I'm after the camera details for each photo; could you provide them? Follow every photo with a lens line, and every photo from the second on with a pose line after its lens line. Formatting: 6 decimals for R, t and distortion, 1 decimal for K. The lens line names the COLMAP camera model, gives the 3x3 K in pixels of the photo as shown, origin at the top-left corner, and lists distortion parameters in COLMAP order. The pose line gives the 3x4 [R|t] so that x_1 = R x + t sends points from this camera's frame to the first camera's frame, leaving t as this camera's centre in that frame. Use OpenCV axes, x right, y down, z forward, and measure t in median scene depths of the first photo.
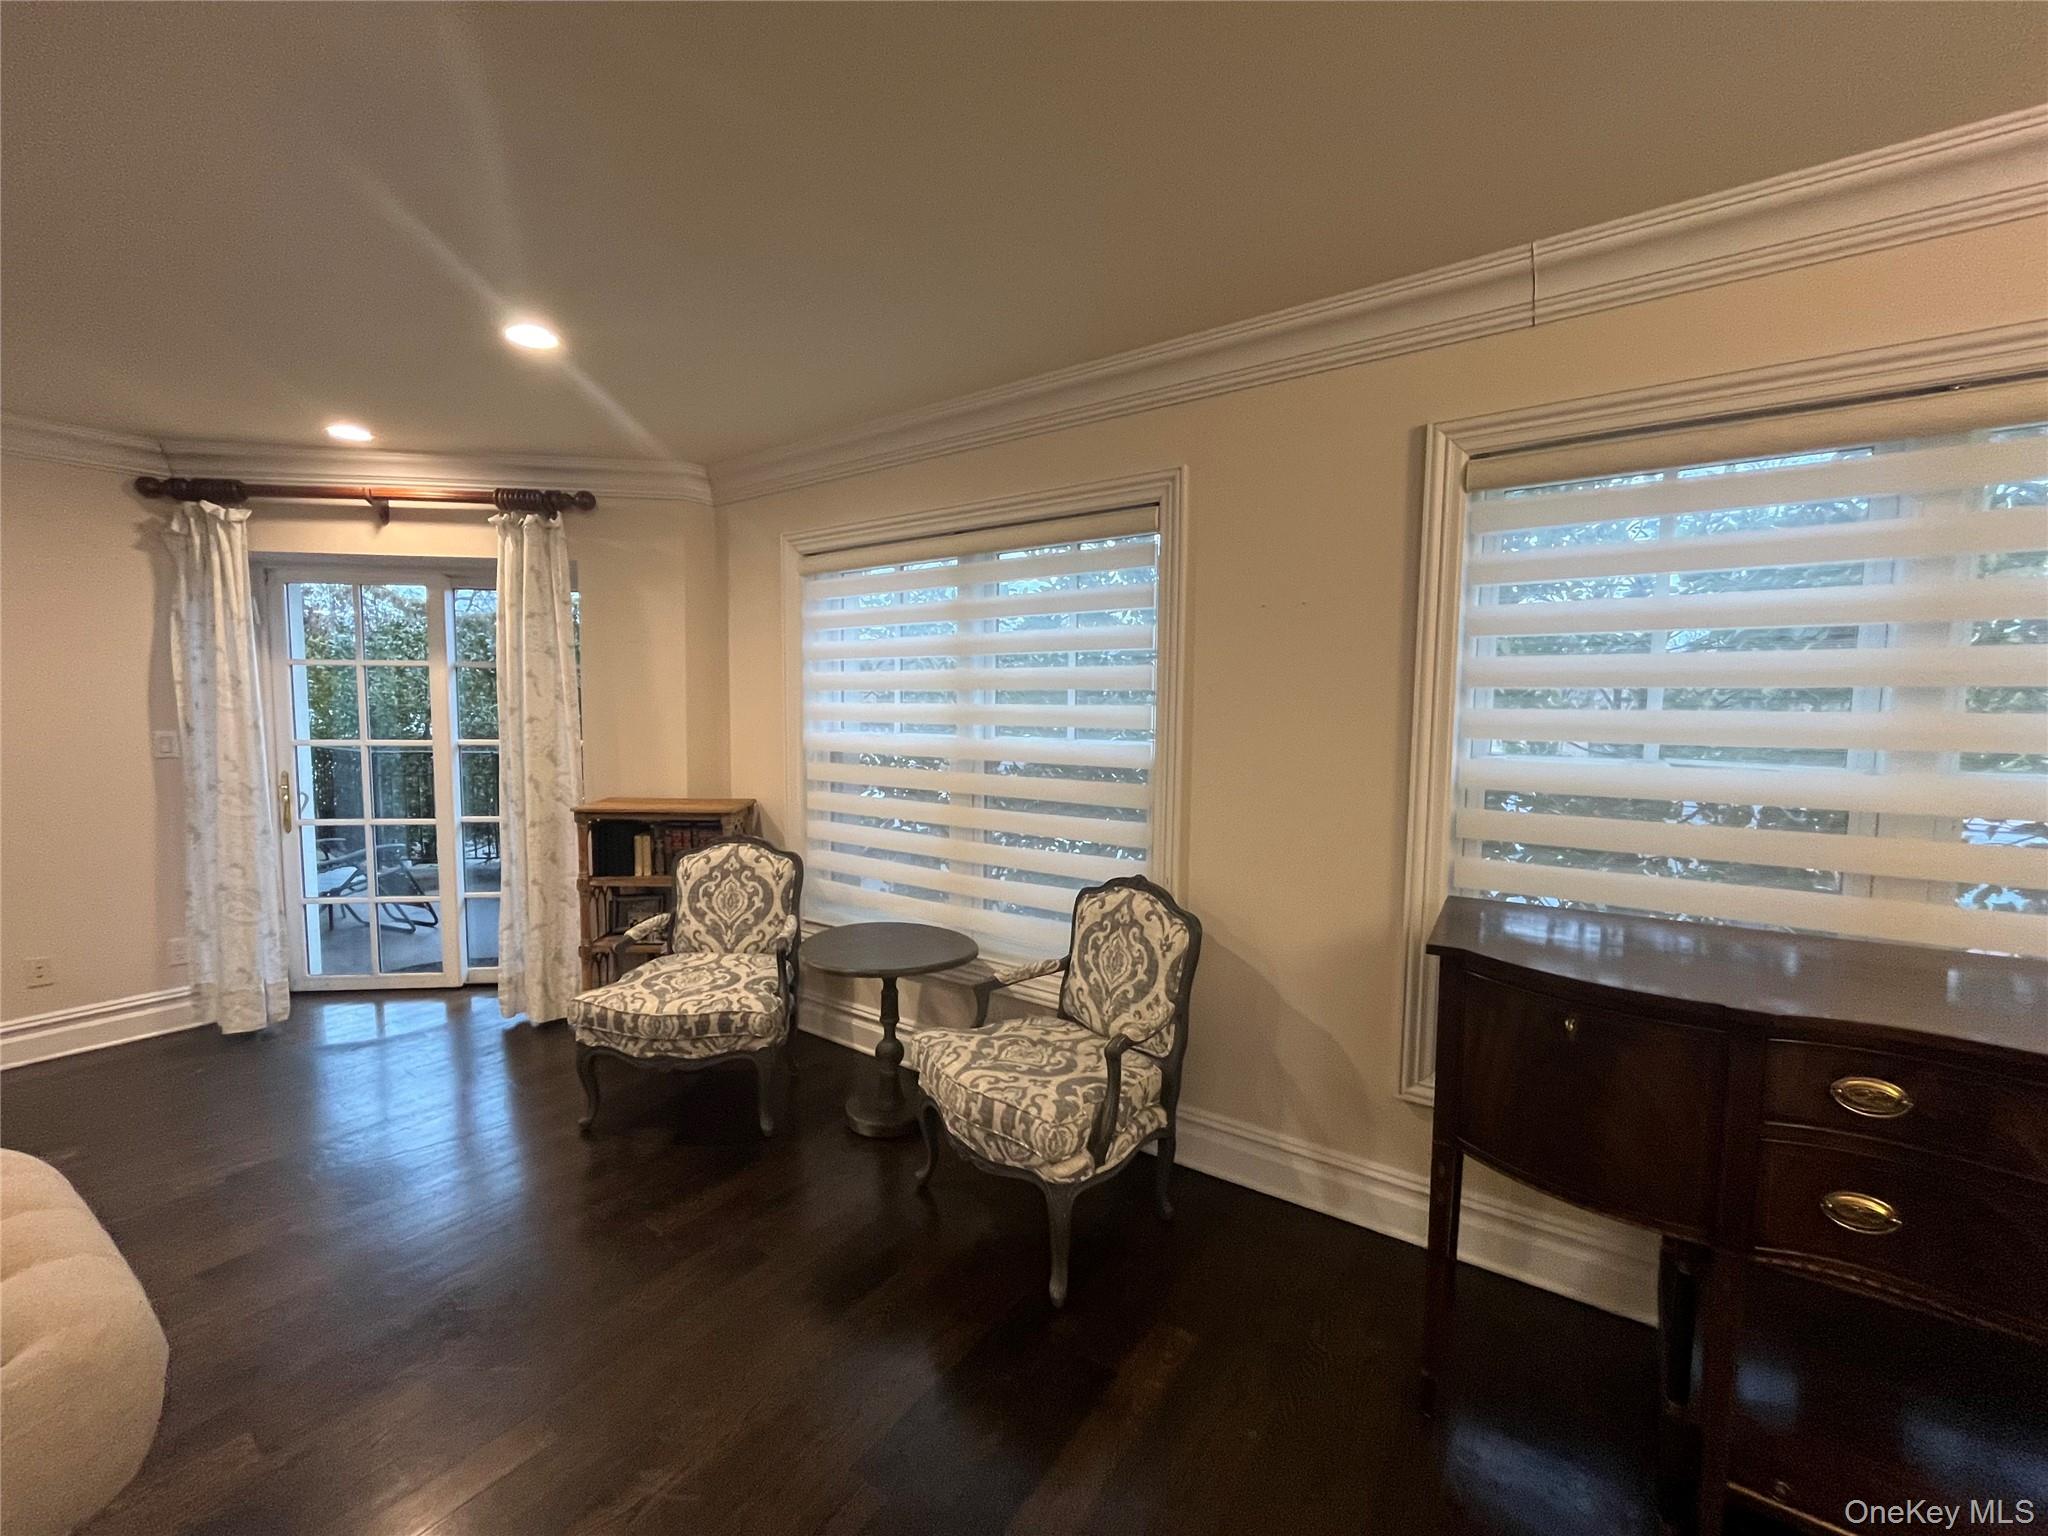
lens RADIAL K [[837.1, 0, 1020.1], [0, 837.1, 773.7], [0, 0, 1]] dist [-0.001348, -0.000003]
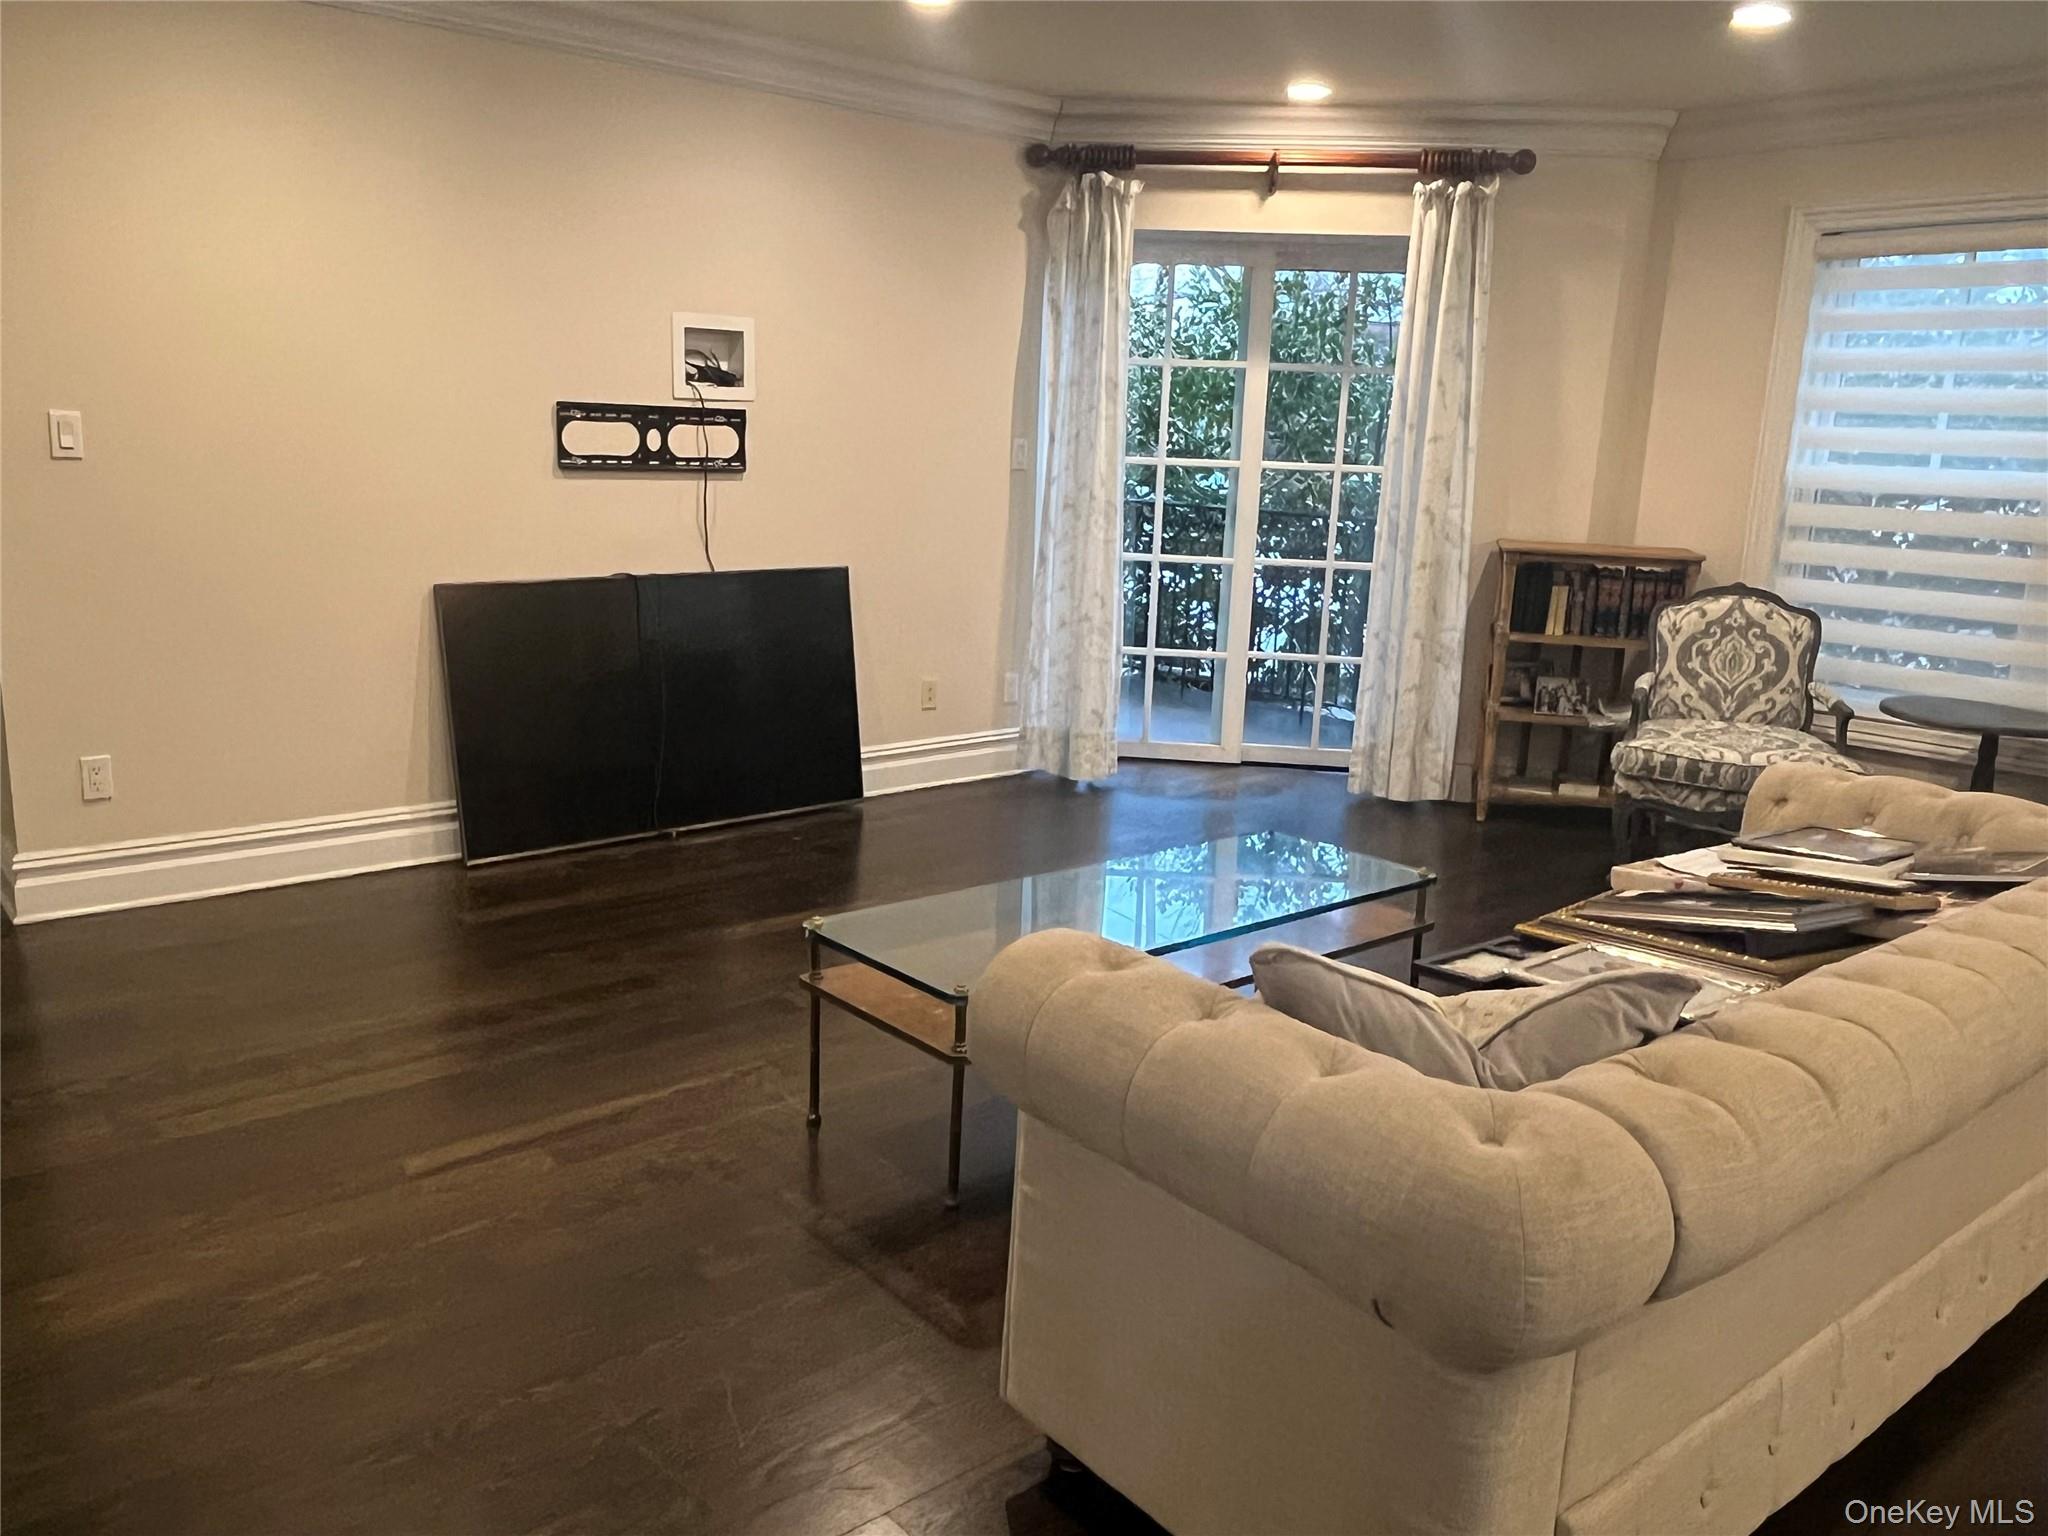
lens RADIAL K [[1582.5, 0, 1022.4], [0, 1582.5, 778.9], [0, 0, 1]] dist [0.005692, 0.000784]
pose [[0.971508, 0.077855, -0.223855, -0.696674], [-0.047544, 0.989326, 0.137746, 0.084232], [0.232189, -0.123179, 0.964839, -0.756265]]
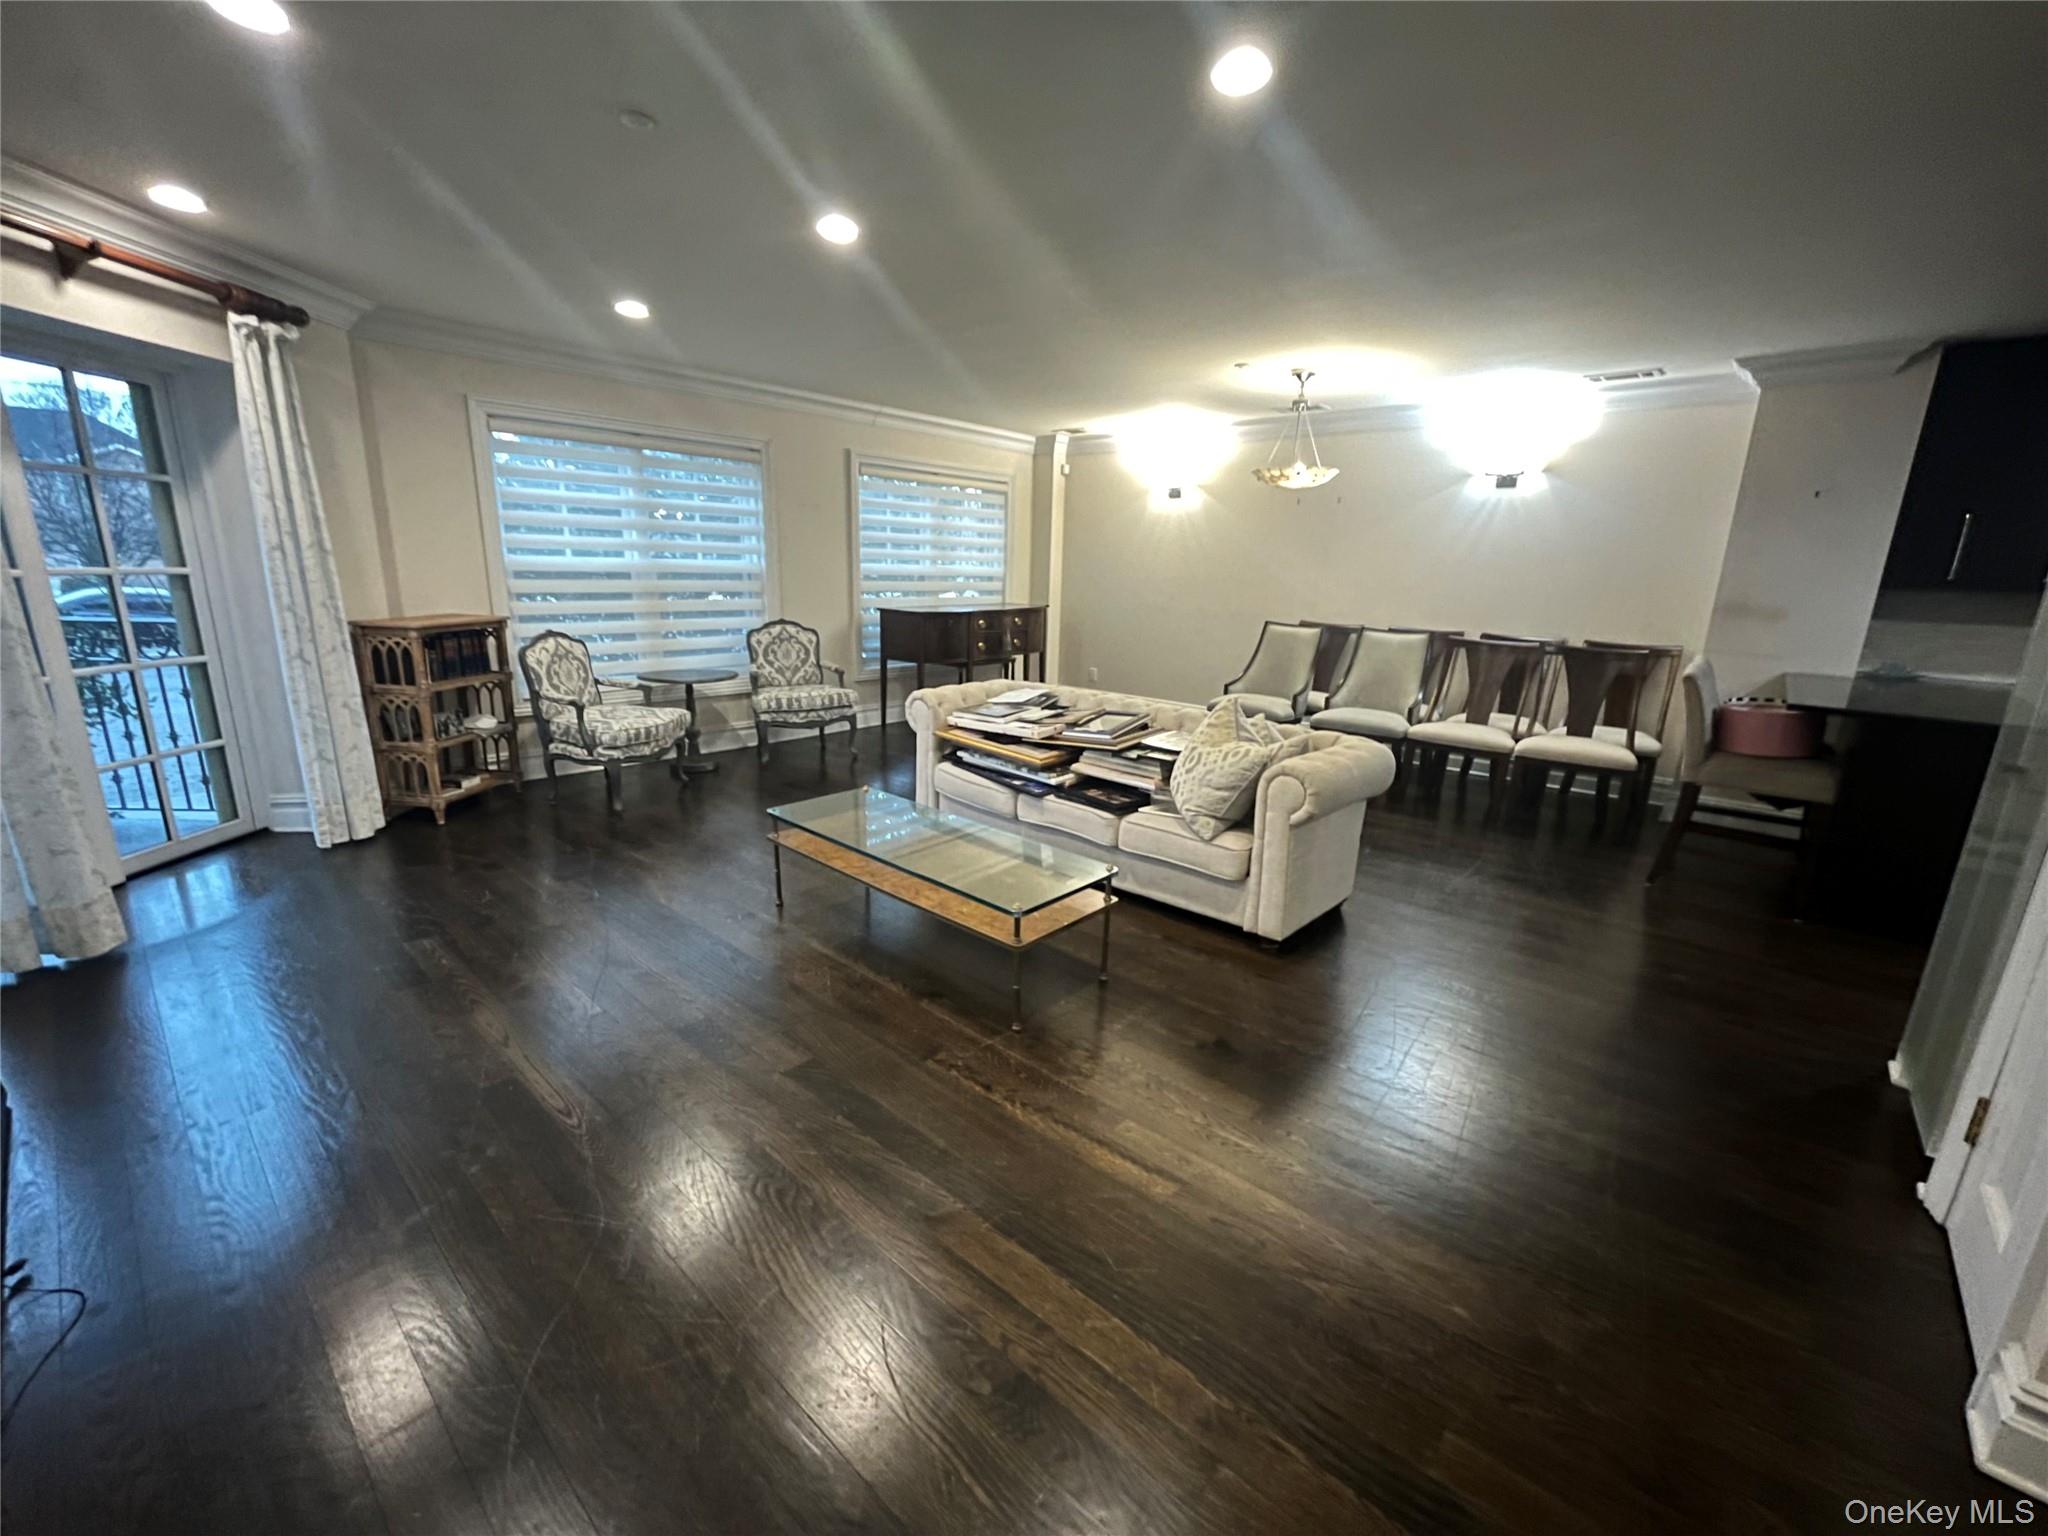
lens RADIAL K [[837.1, 0, 1020.1], [0, 837.1, 773.7], [0, 0, 1]] dist [-0.001348, -0.000003]
pose [[0.106379, -0.251457, 0.962005, -1.759873], [0.050213, 0.967619, 0.247372, -0.004124], [-0.993057, 0.021990, 0.115560, 0.053741]]
